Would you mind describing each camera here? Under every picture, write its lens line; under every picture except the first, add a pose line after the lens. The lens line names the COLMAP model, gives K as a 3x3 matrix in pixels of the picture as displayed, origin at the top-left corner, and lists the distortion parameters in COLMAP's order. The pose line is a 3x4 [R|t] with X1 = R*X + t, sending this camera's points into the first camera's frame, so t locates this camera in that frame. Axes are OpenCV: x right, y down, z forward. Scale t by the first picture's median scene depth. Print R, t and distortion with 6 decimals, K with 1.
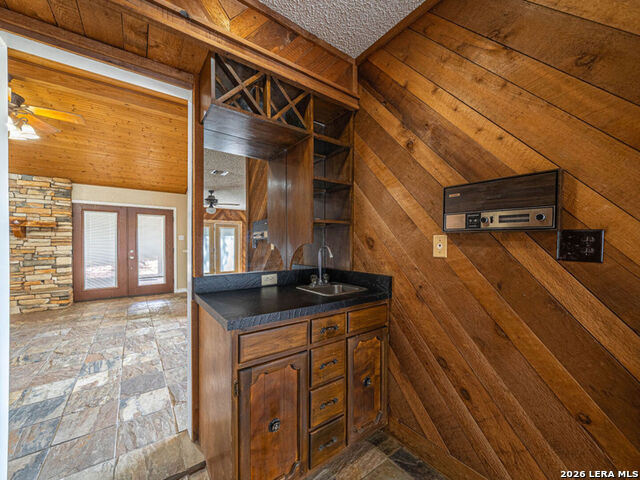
lens RADIAL K [[251.6, 0, 319.3], [0, 251.6, 242.7], [0, 0, 1]] dist [0.000164, -0.000018]
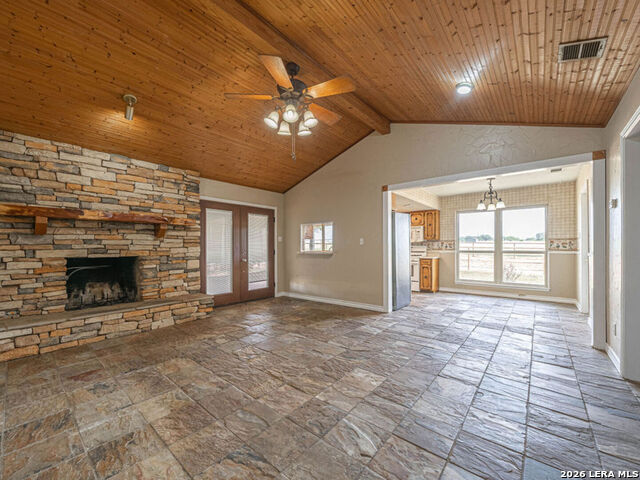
lens RADIAL K [[262.4, 0, 320.2], [0, 262.4, 242.2], [0, 0, 1]] dist [0.000622, 0.000017]
pose [[0.970946, 0.005781, 0.239230, -0.816340], [-0.002890, 0.999919, -0.012430, 0.005333], [-0.239283, 0.011378, 0.970883, -0.001839]]
